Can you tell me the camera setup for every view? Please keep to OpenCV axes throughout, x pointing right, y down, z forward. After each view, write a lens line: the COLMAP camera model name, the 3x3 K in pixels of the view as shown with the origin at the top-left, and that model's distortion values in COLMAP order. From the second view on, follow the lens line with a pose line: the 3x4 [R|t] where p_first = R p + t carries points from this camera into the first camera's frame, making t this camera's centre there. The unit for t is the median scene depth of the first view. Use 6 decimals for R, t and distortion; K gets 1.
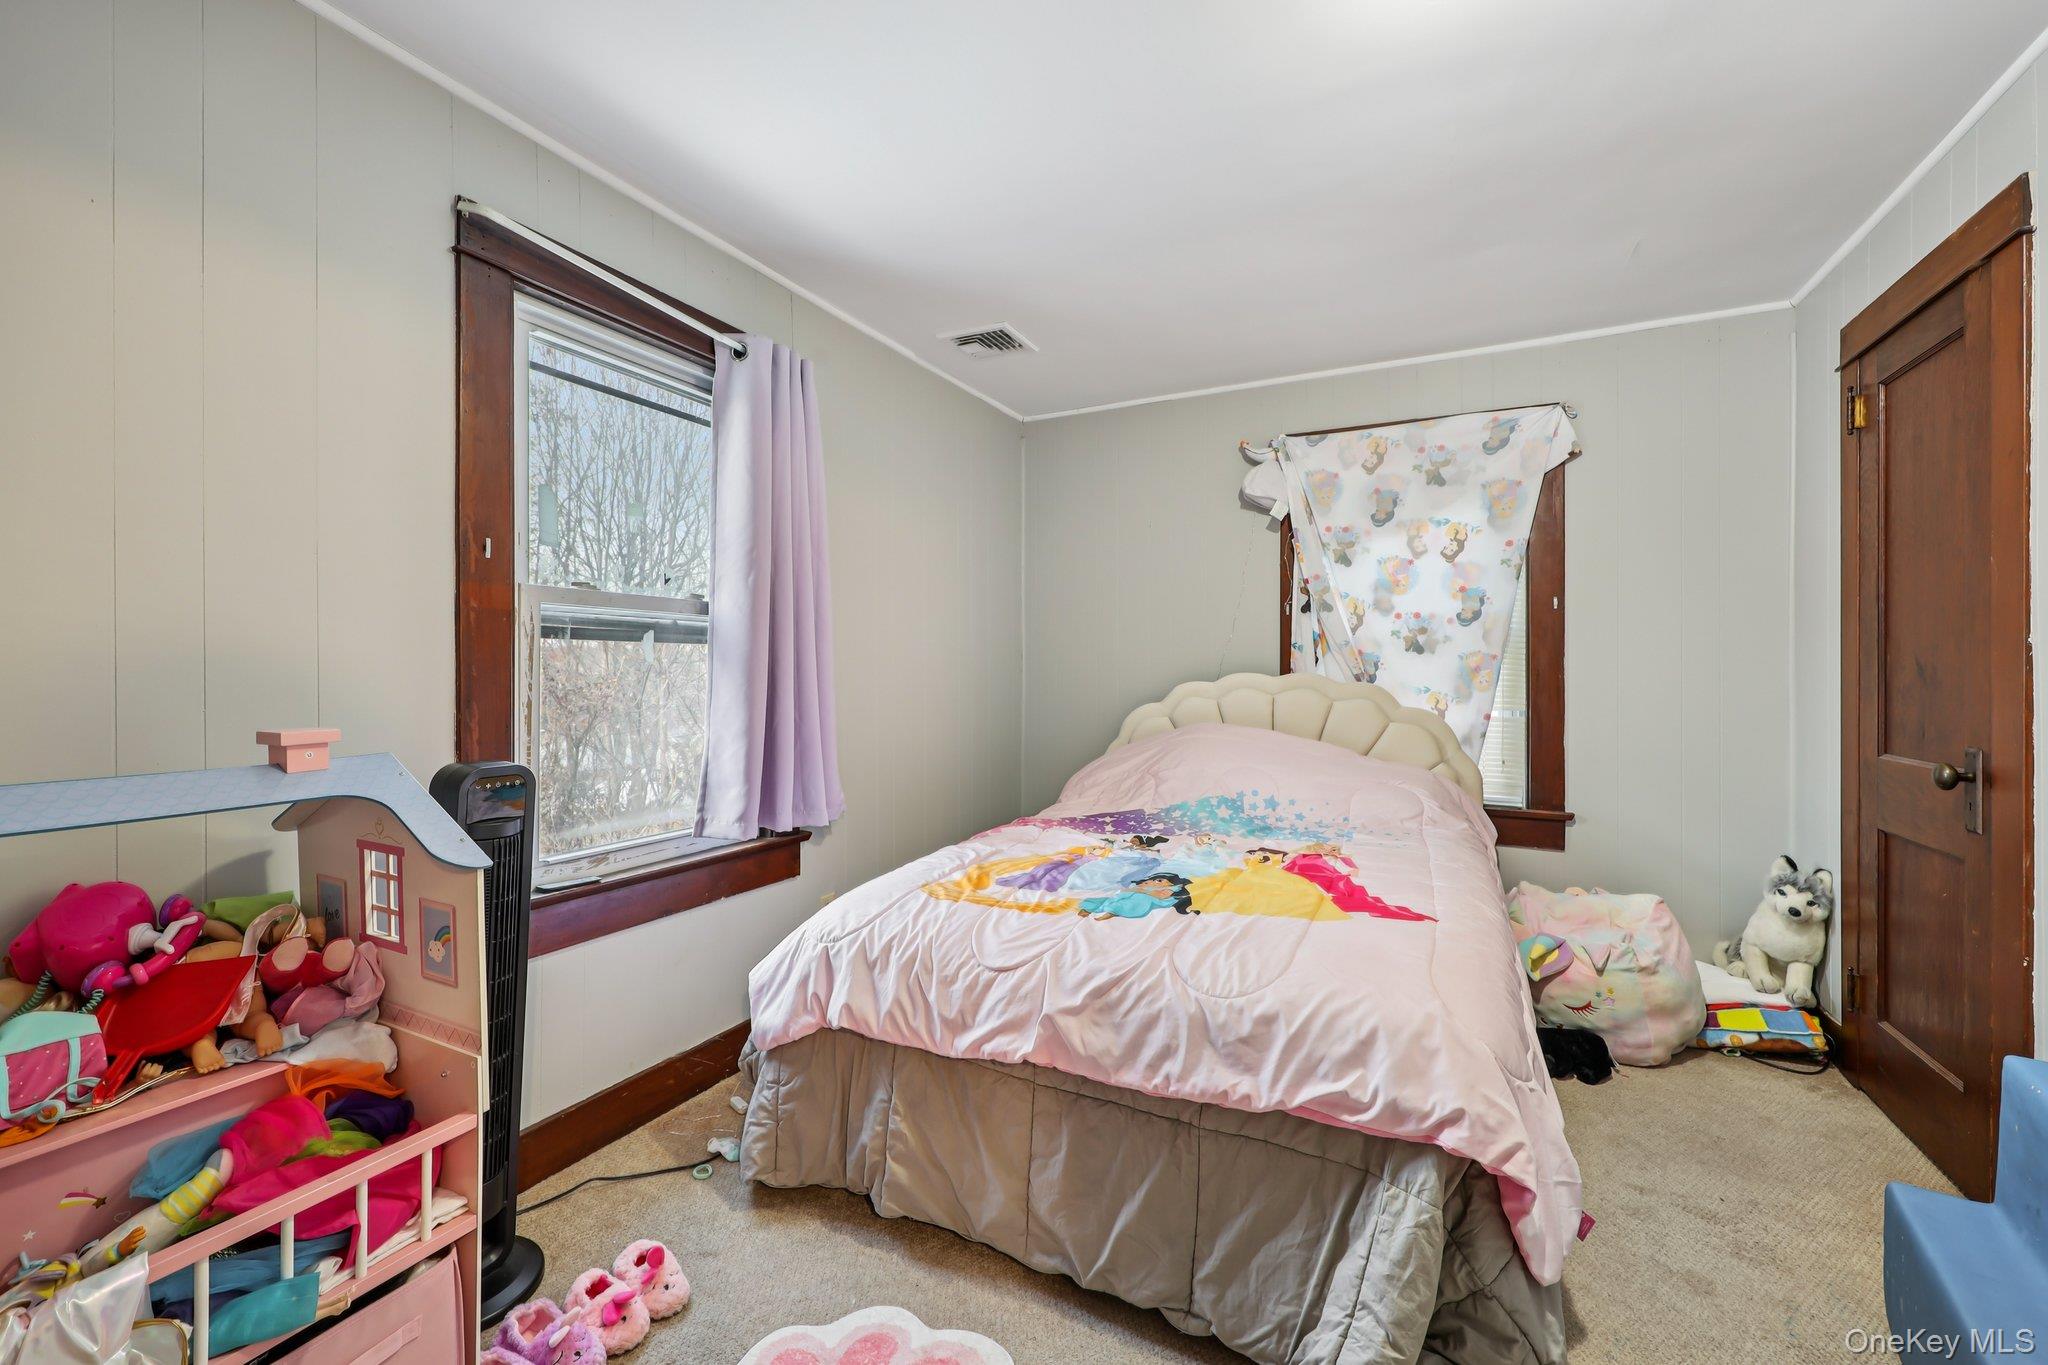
lens RADIAL K [[822.1, 0, 1017.0], [0, 822.1, 677.4], [0, 0, 1]] dist [0.000985, -0.000046]
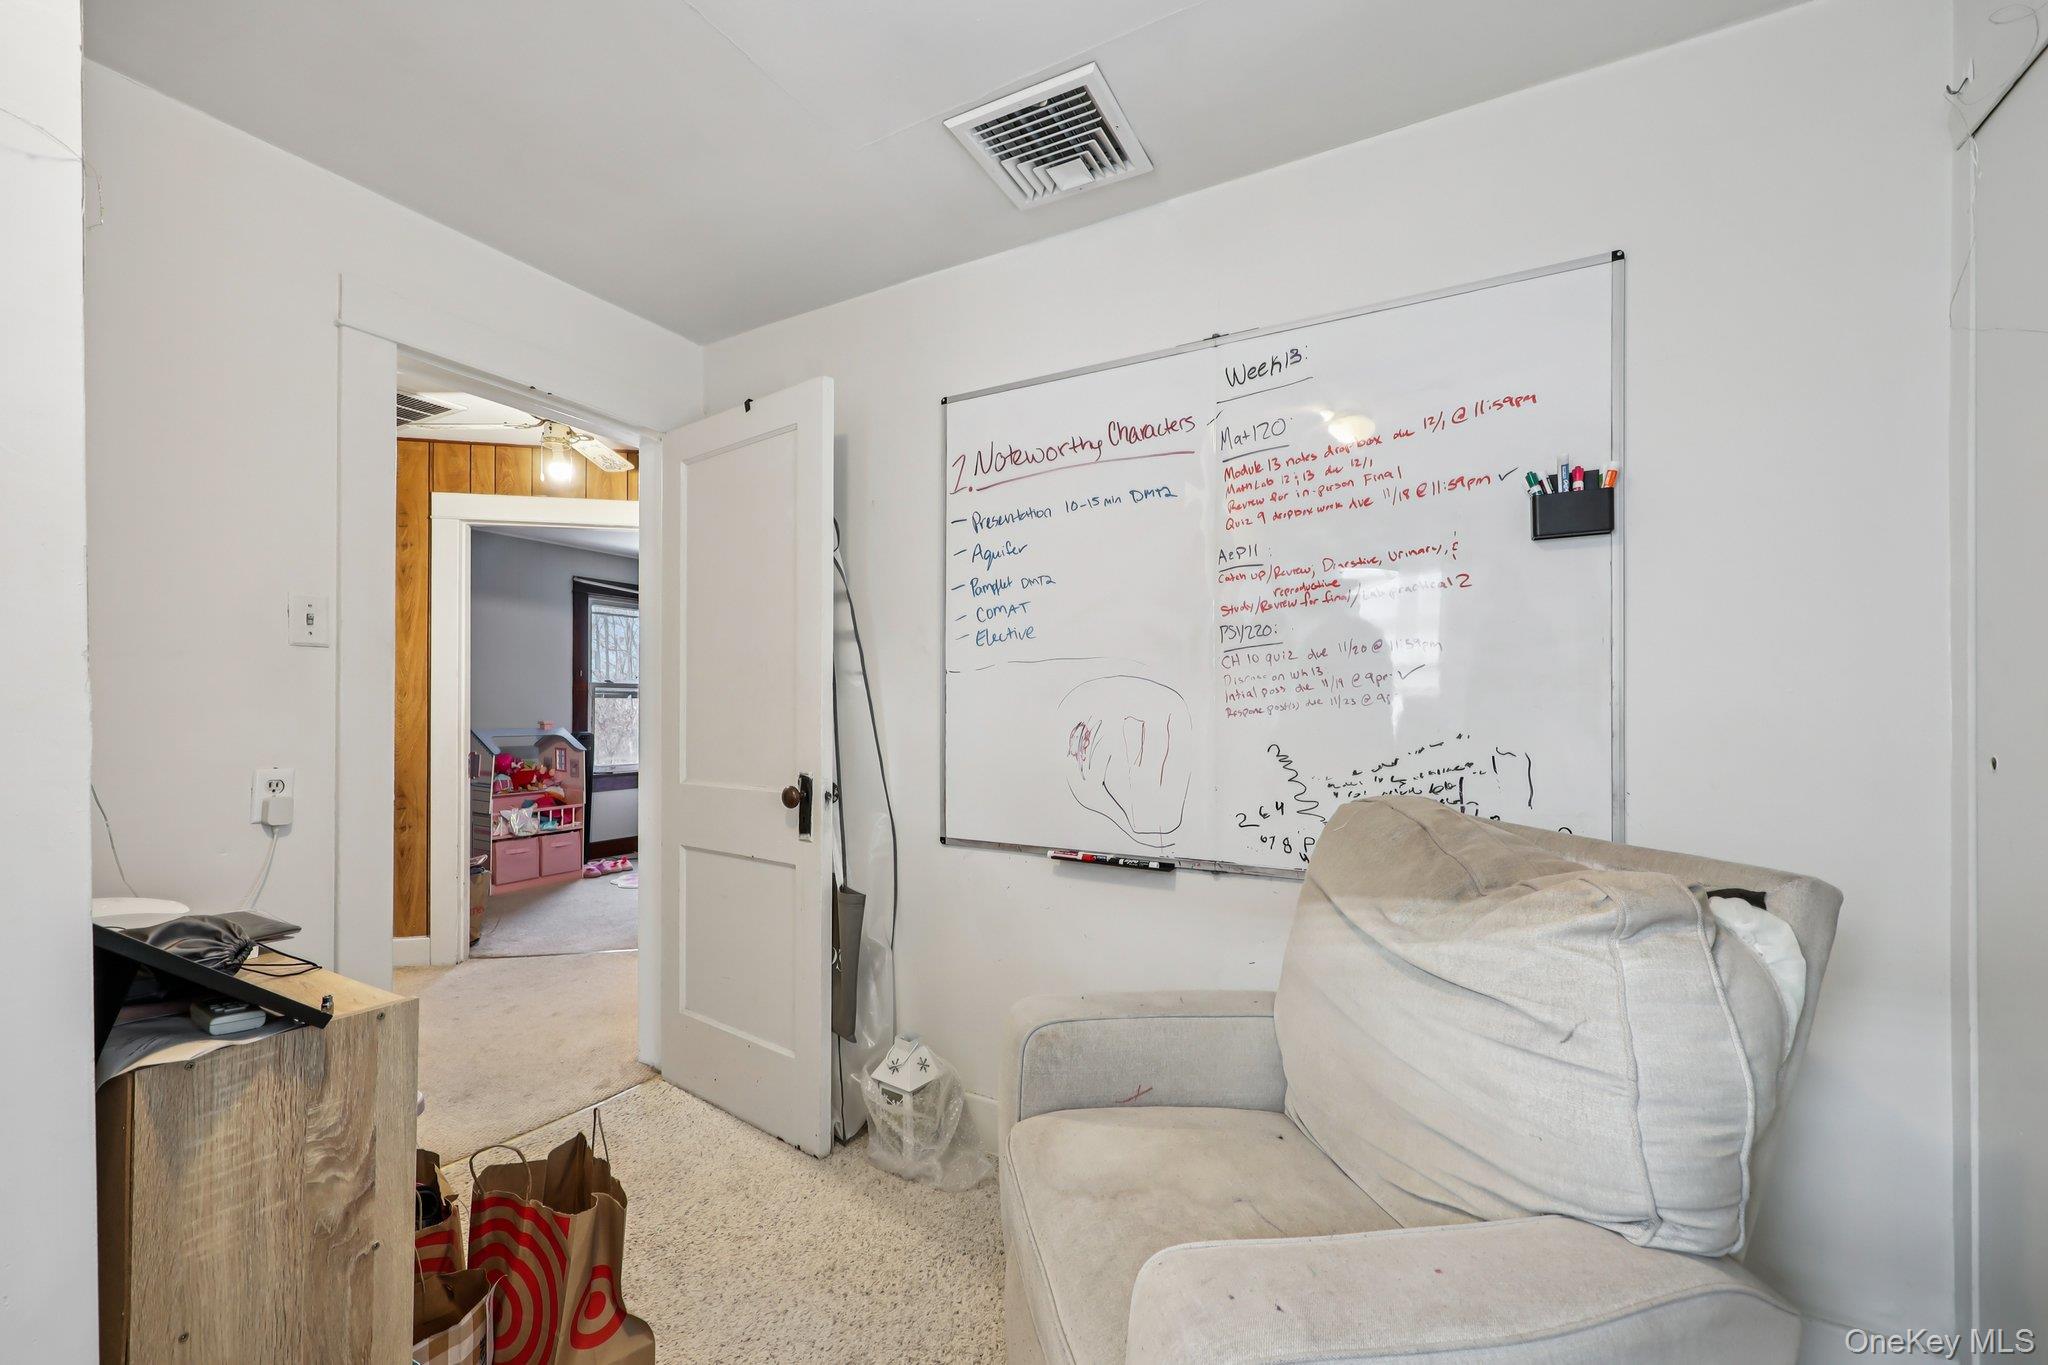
lens RADIAL K [[822.1, 0, 1017.0], [0, 822.1, 677.4], [0, 0, 1]] dist [0.000985, -0.000046]
pose [[0.998744, -0.000420, -0.050097, 1.421685], [0.000101, 0.999980, -0.006368, -0.106369], [0.050099, 0.006355, 0.998724, -2.472139]]
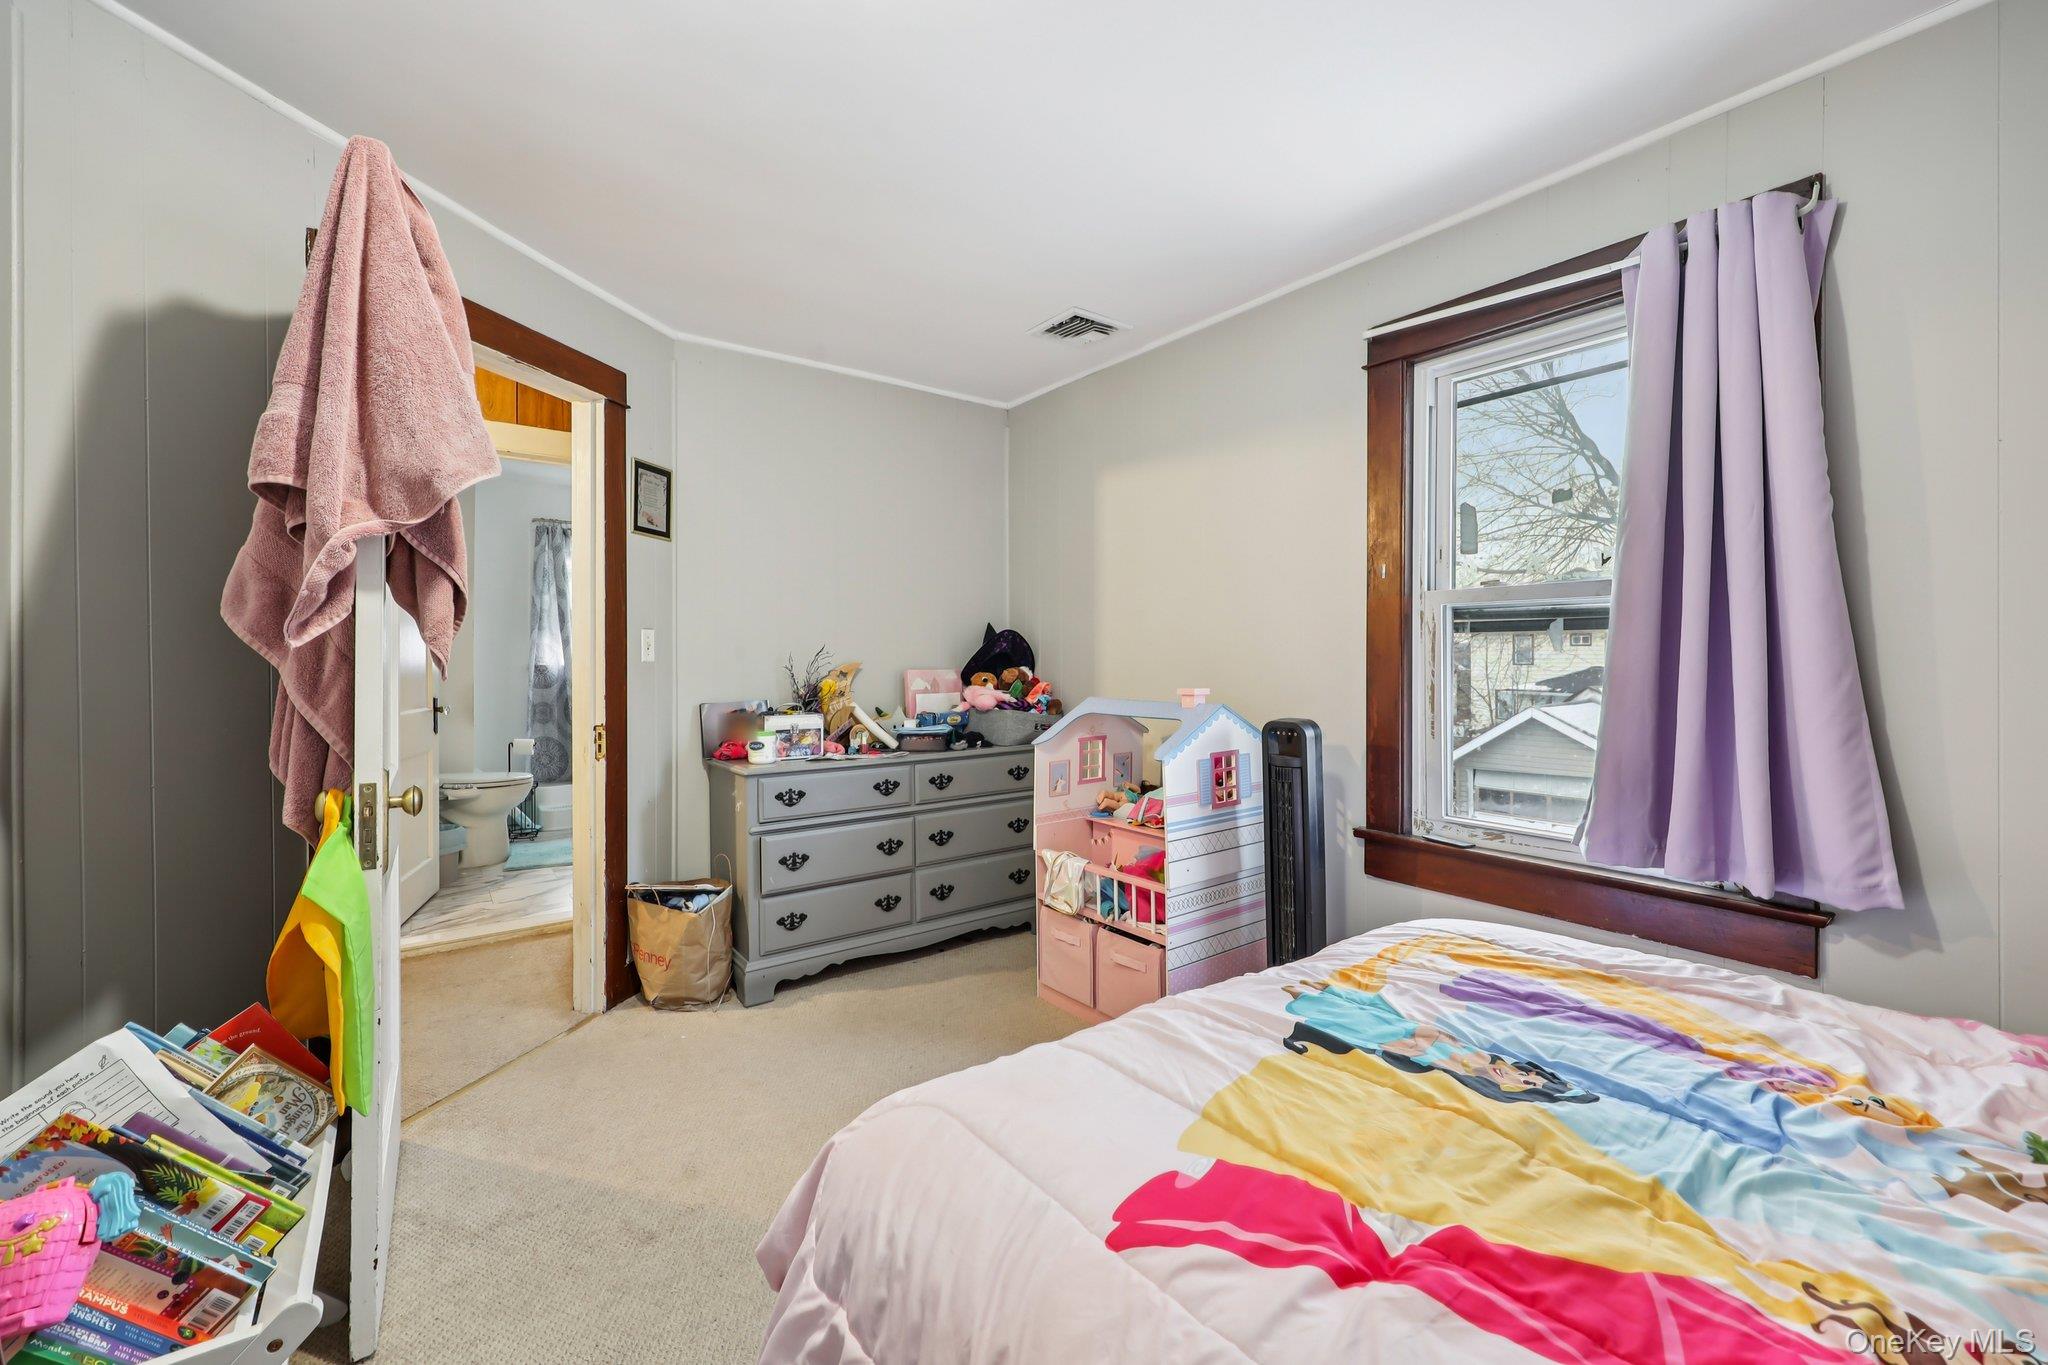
lens RADIAL K [[822.1, 0, 1017.0], [0, 822.1, 677.4], [0, 0, 1]] dist [0.000985, -0.000046]
pose [[-0.451815, 0.015804, -0.891972, 0.896963], [0.001369, 0.999854, 0.017022, -0.006627], [0.892111, 0.006469, -0.451771, 1.131081]]
